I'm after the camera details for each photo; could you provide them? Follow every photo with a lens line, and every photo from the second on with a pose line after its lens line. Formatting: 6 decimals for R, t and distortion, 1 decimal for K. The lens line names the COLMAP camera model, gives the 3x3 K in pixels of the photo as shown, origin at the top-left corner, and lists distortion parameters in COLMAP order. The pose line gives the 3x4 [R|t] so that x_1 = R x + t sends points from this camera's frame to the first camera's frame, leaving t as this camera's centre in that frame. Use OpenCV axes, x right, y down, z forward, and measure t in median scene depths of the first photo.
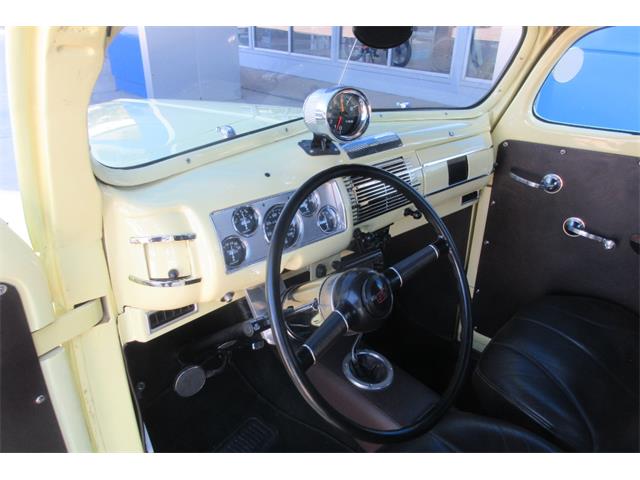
lens RADIAL K [[483.3, 0, 320.0], [0, 483.3, 240.0], [0, 0, 1]] dist [-0.009002, 0.003259]
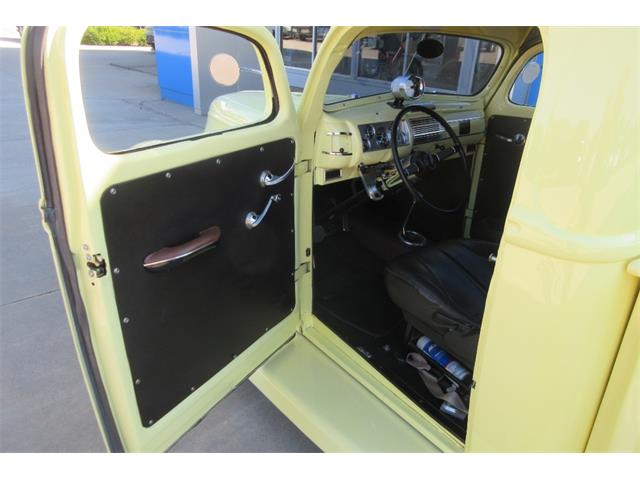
lens RADIAL K [[483.3, 0, 320.0], [0, 483.3, 240.0], [0, 0, 1]] dist [-0.009002, 0.003259]
pose [[0.999620, 0.027033, -0.005479, -0.221063], [-0.027225, 0.998878, -0.038761, 0.340856], [0.004425, 0.038895, 0.999233, -0.744359]]
